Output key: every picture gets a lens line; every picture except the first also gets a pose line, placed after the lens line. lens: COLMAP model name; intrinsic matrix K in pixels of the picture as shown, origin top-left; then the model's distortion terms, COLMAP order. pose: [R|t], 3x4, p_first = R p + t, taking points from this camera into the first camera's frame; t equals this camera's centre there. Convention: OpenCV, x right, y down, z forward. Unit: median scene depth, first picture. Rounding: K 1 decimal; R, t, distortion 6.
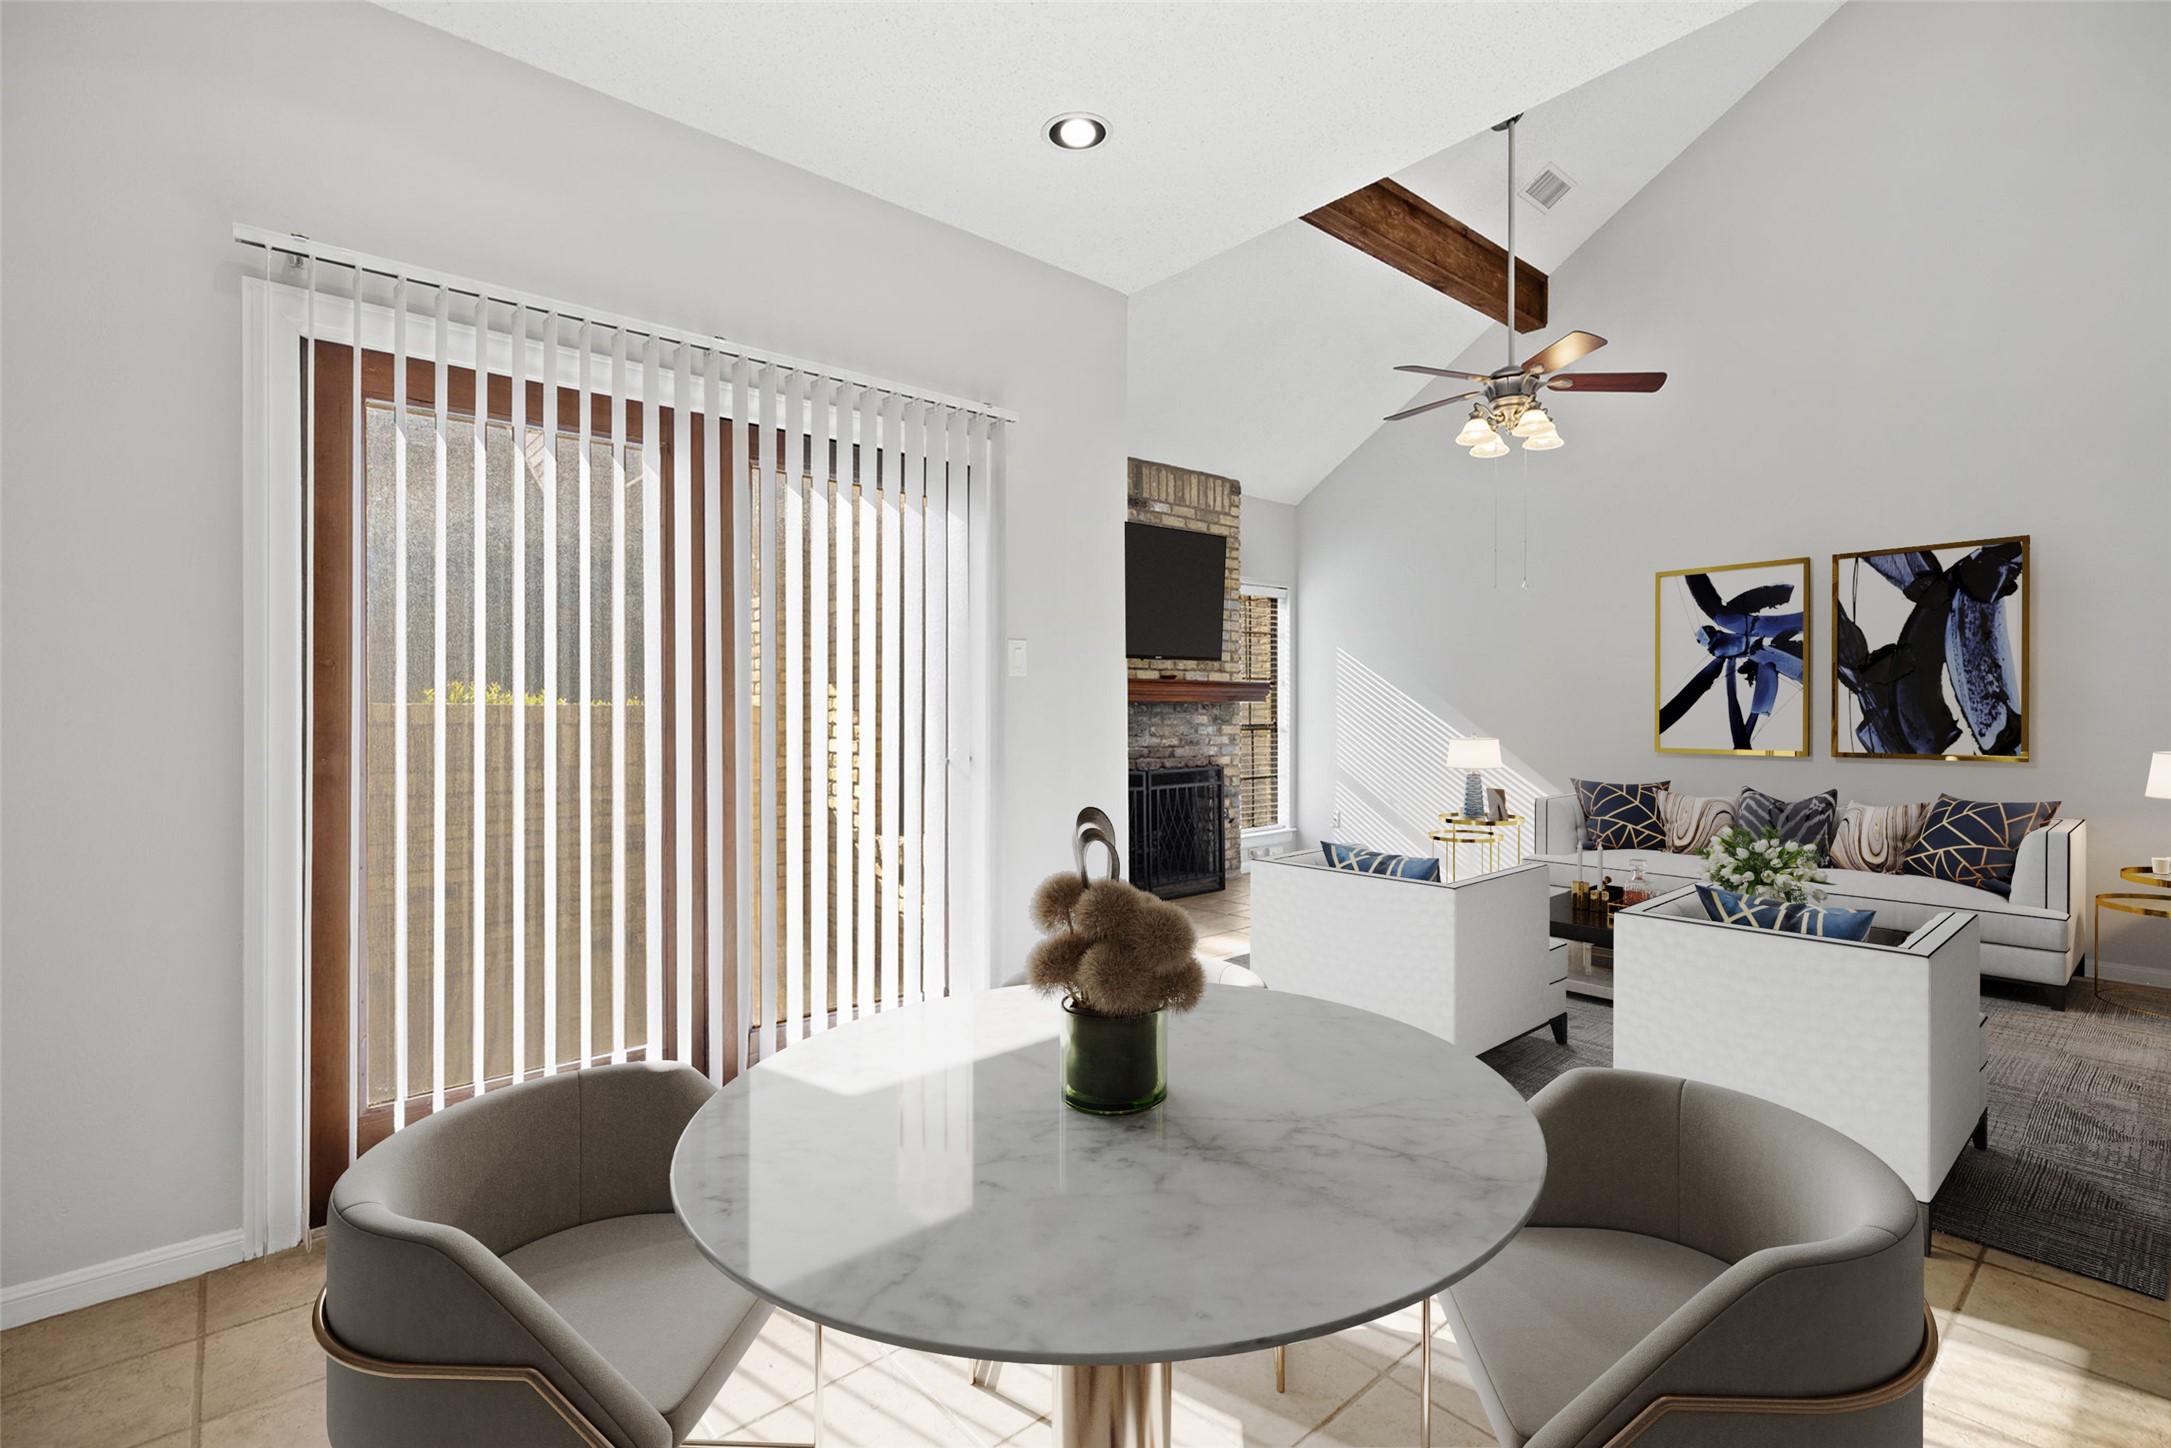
lens RADIAL K [[991.1, 0, 1097.2], [0, 991.1, 688.3], [0, 0, 1]] dist [0.001043, 0.000098]
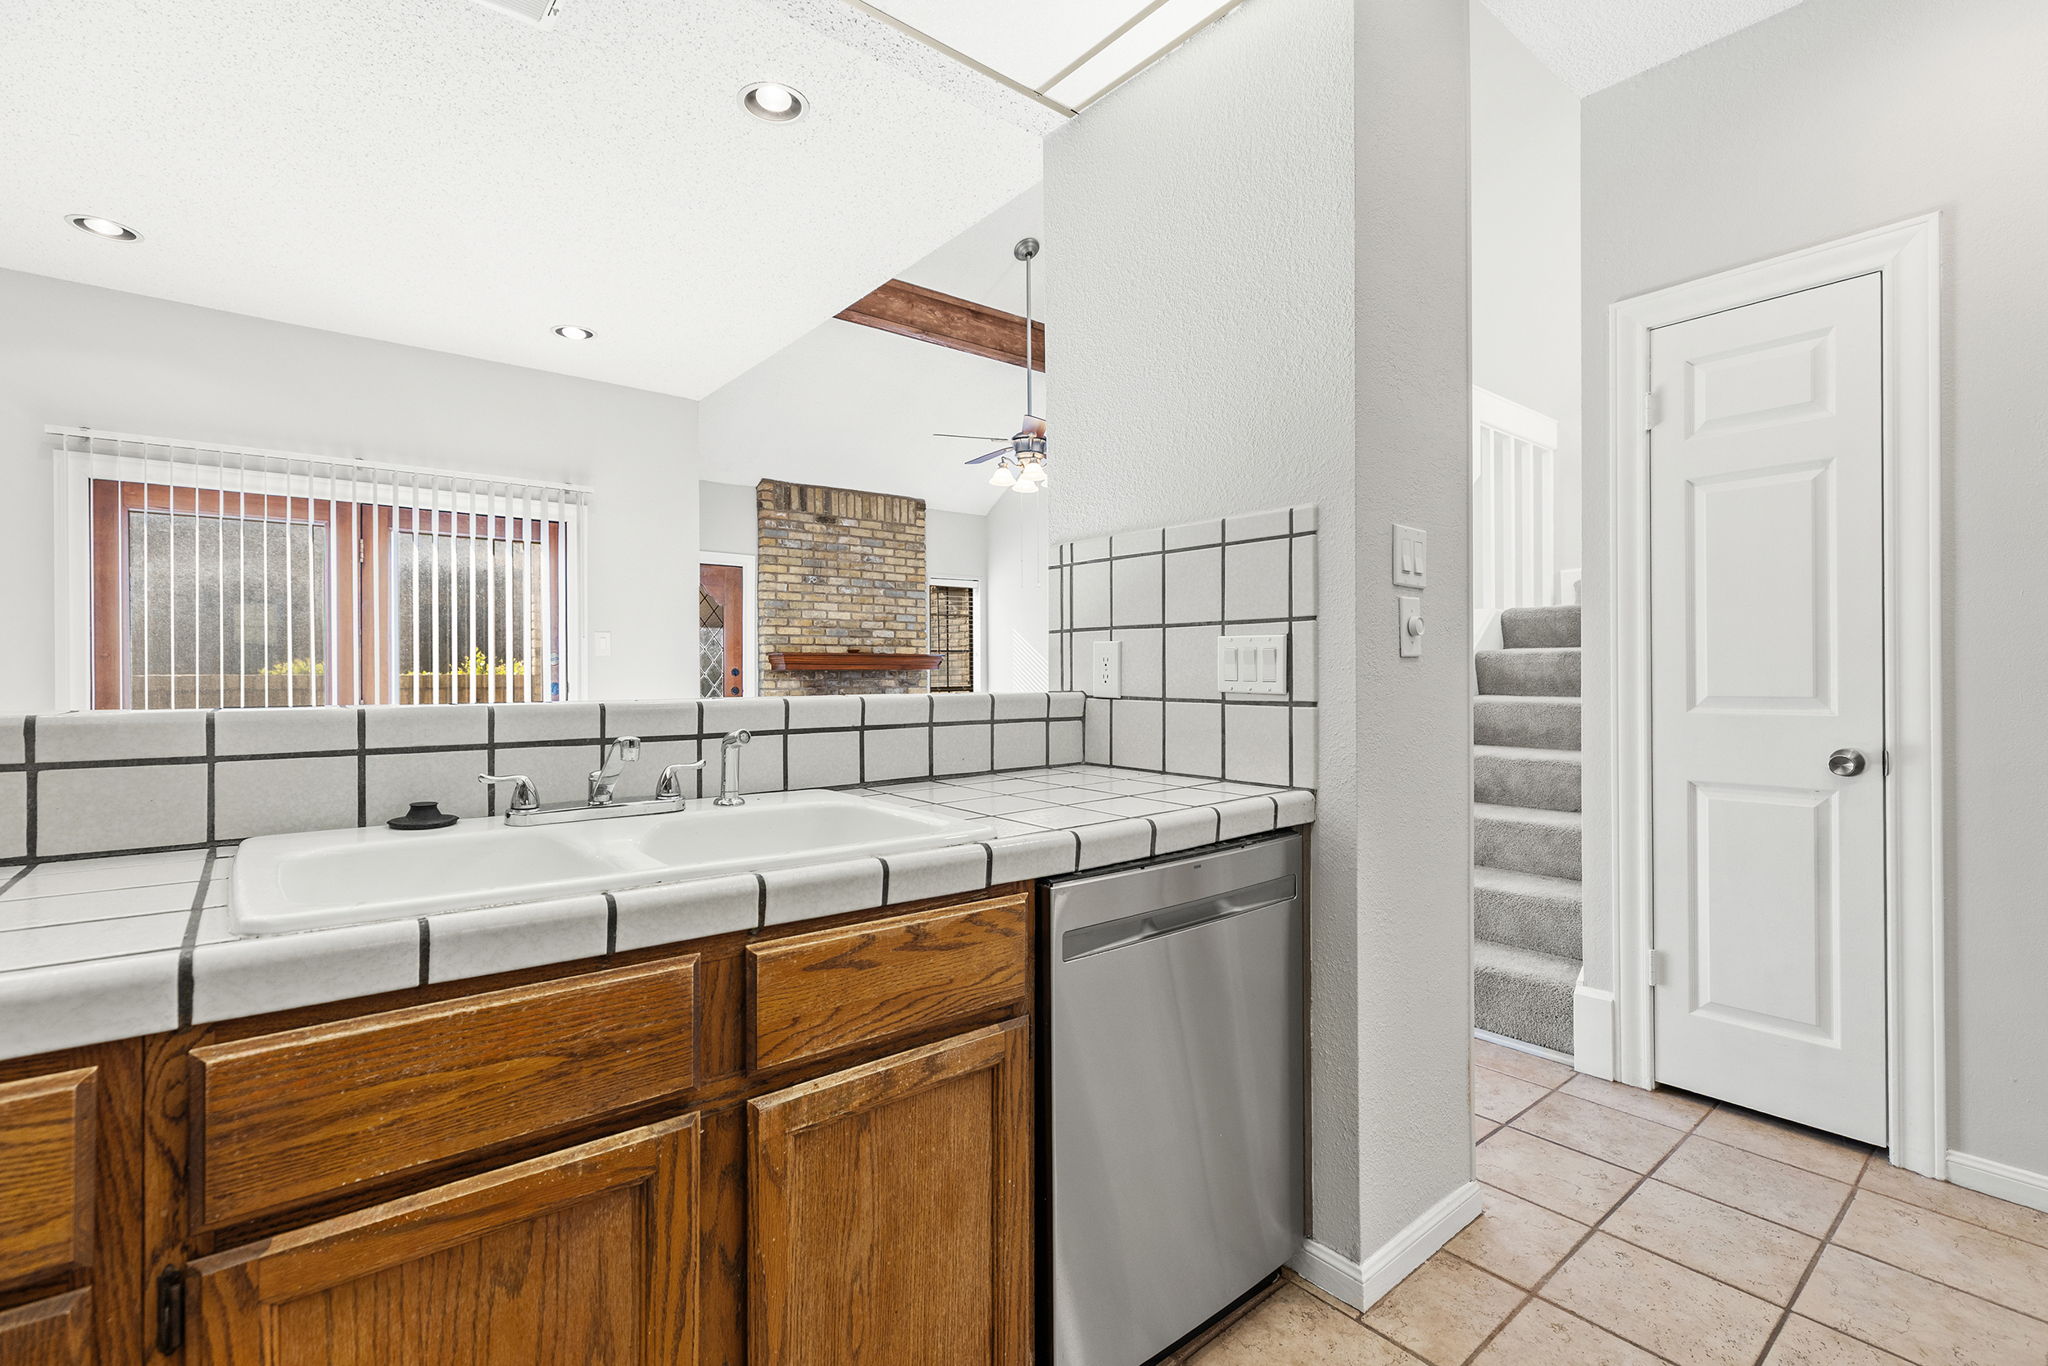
lens RADIAL K [[931.6, 0, 1038.3], [0, 931.6, 684.6], [0, 0, 1]] dist [-0.001255, -0.000751]
pose [[0.999736, -0.003363, -0.022722, 0.327463], [0.004073, 0.999503, 0.031265, -0.004376], [0.022606, -0.031350, 0.999253, -0.230206]]
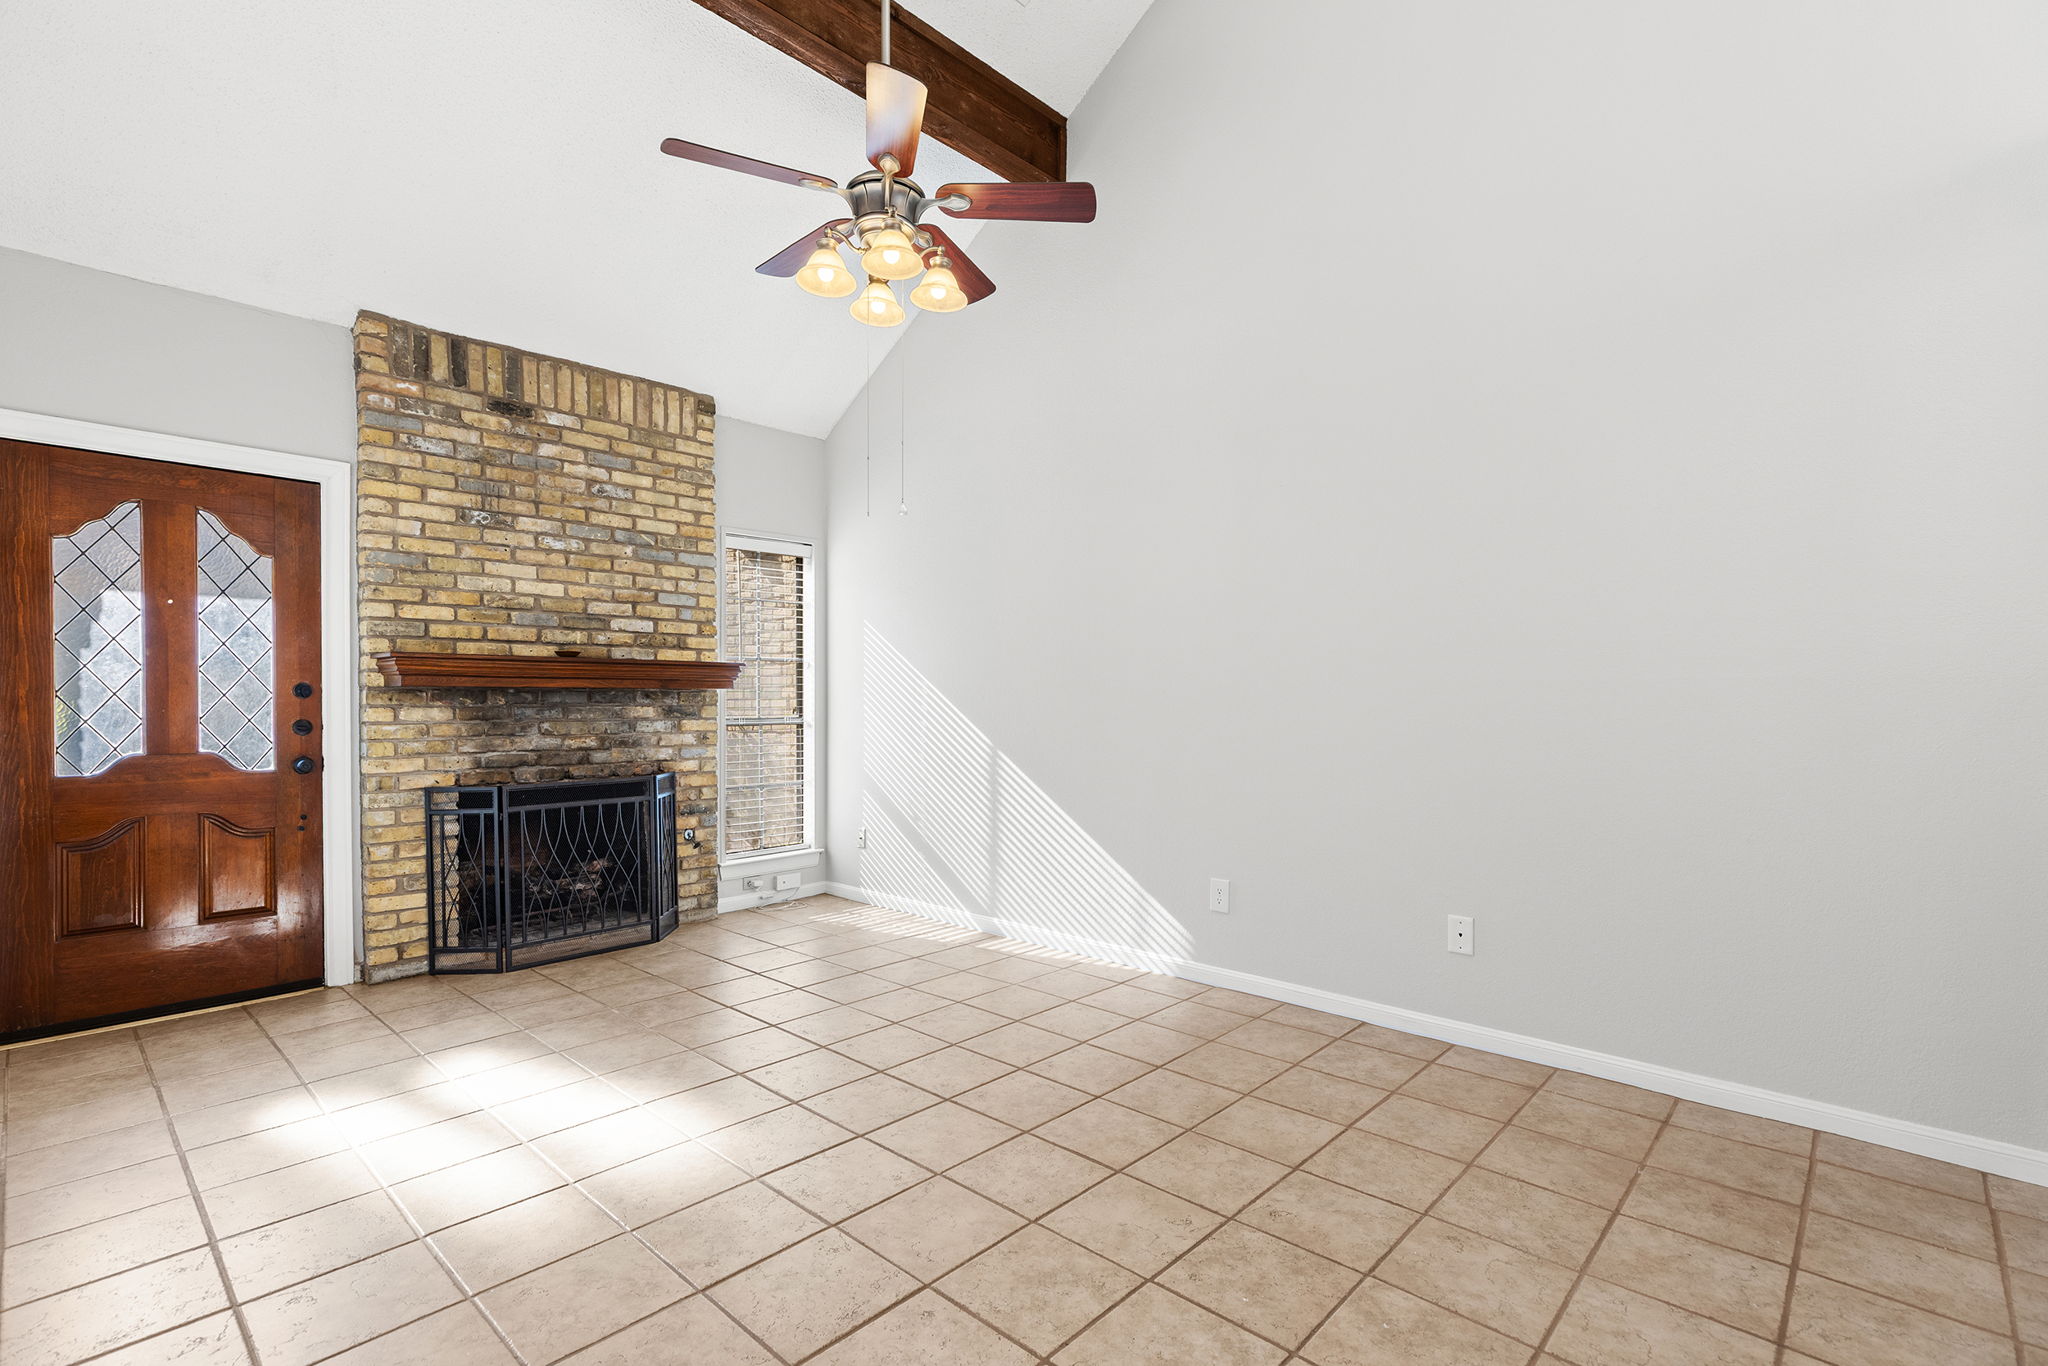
lens RADIAL K [[931.6, 0, 1038.3], [0, 931.6, 684.6], [0, 0, 1]] dist [-0.001255, -0.000751]
pose [[0.994629, 0.006988, 0.103265, 0.326189], [-0.007943, 0.999929, 0.008841, 0.002318], [-0.103196, -0.009614, 0.994615, 0.271528]]
